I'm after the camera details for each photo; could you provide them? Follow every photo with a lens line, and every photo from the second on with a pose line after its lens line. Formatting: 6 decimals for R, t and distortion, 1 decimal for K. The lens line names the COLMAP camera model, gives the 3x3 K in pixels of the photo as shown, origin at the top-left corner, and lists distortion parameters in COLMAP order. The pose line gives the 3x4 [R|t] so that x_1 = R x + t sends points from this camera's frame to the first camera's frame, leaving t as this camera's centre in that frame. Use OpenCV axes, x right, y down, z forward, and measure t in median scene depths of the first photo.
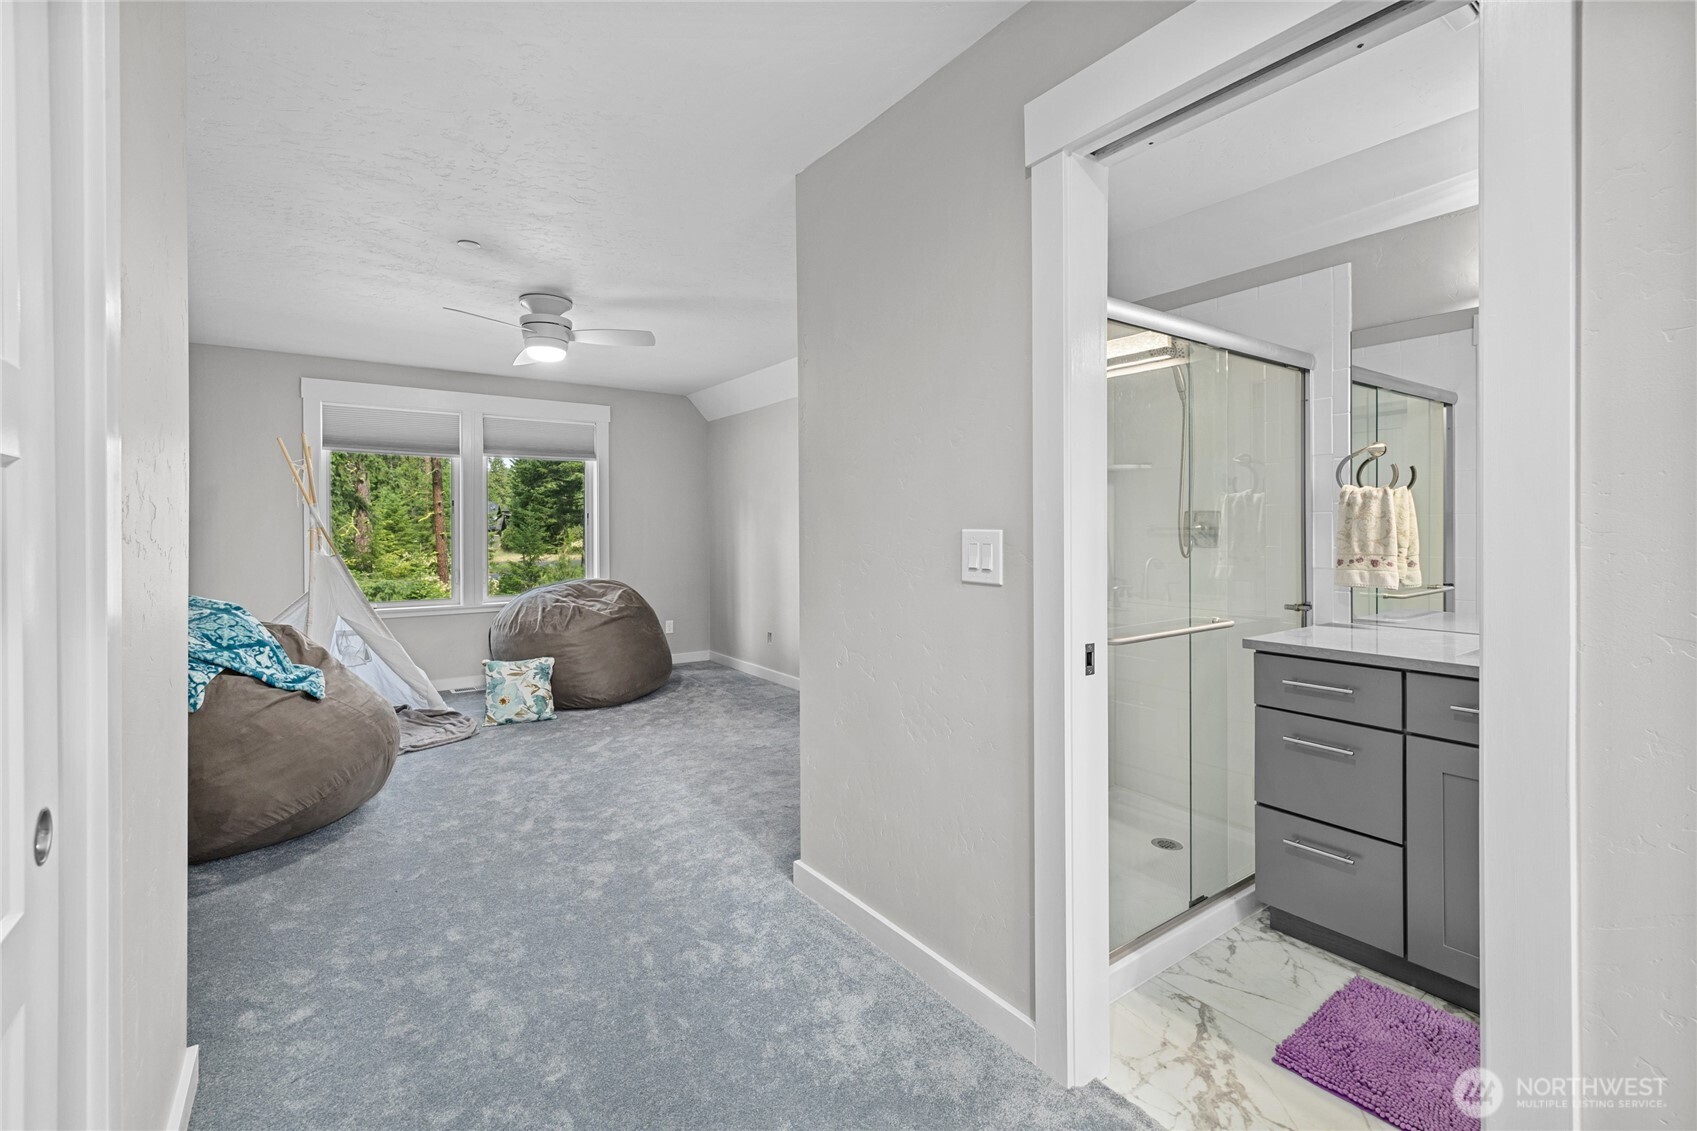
lens RADIAL K [[746.1, 0, 821.6], [0, 746.1, 532.2], [0, 0, 1]] dist [0.000770, 0.000023]
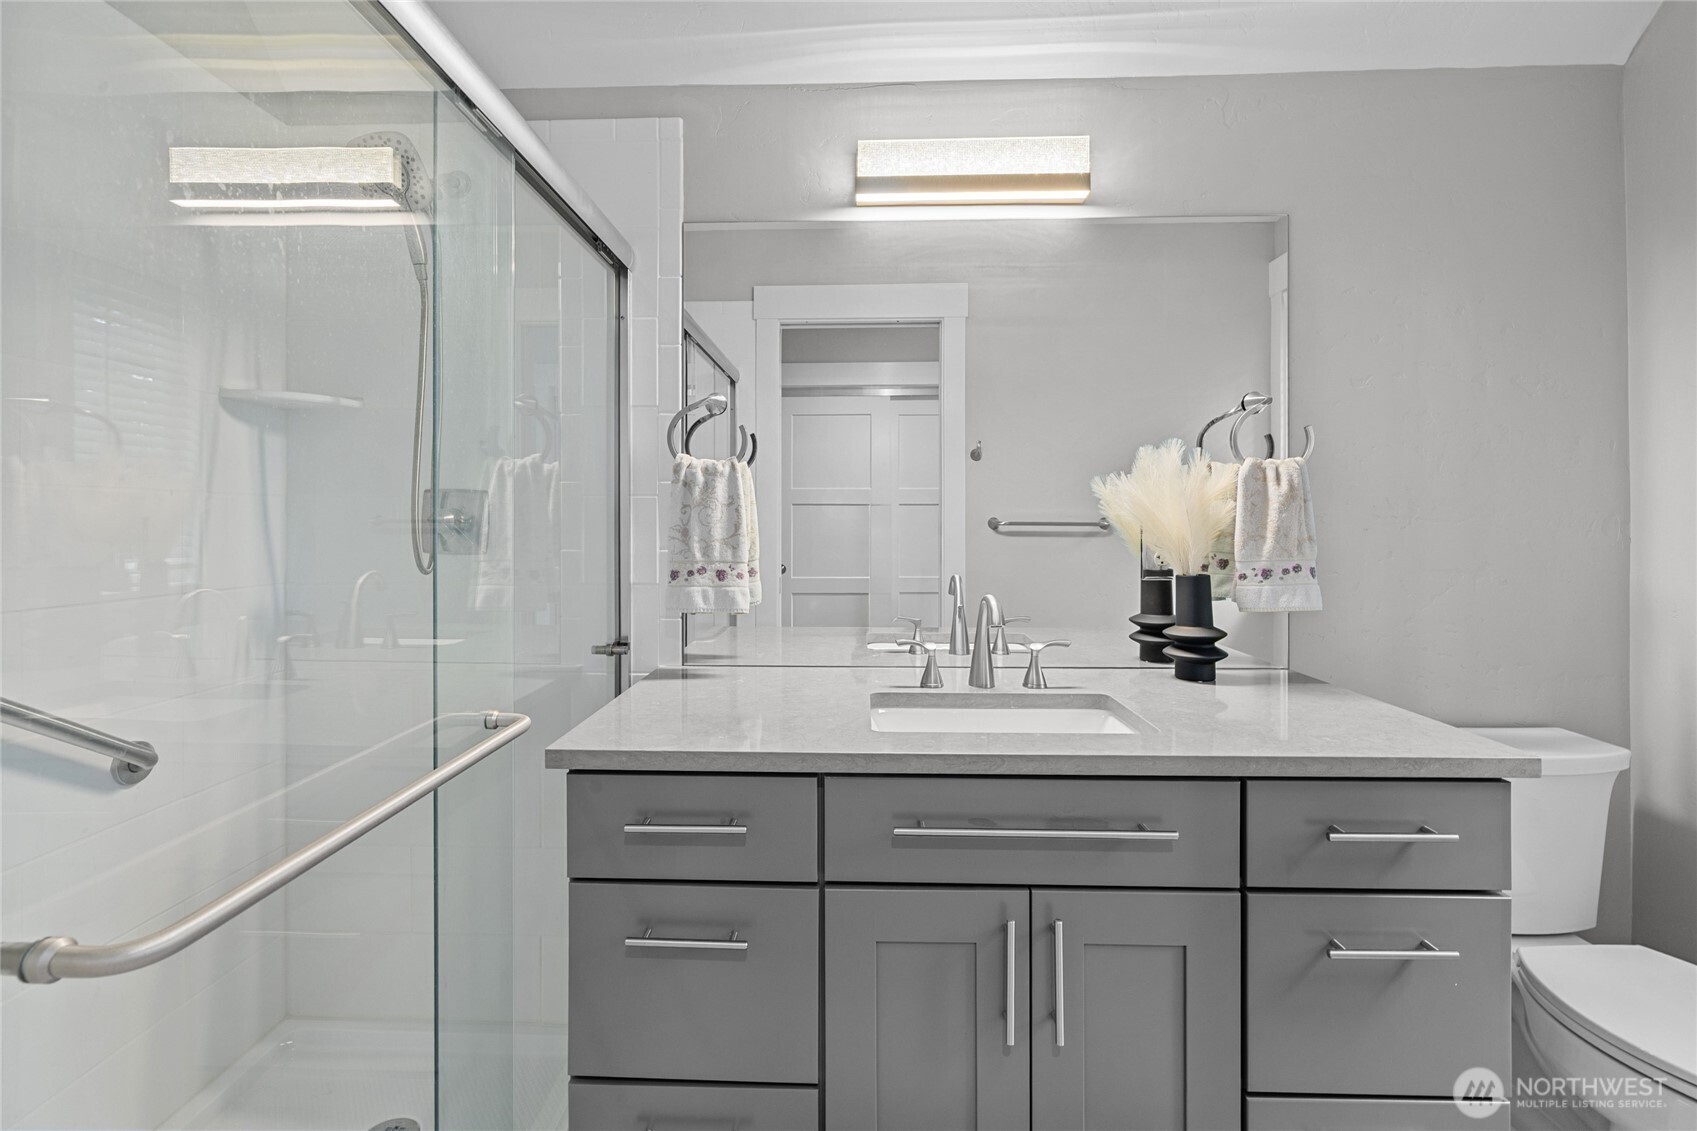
lens RADIAL K [[781.4, 0, 844.2], [0, 781.4, 525.8], [0, 0, 1]] dist [-0.007089, -0.000053]
pose [[0.588142, 0.002287, 0.808755, 0.247328], [-0.000578, 0.999997, -0.002407, 0.000230], [-0.808758, 0.000948, 0.588141, 0.501158]]
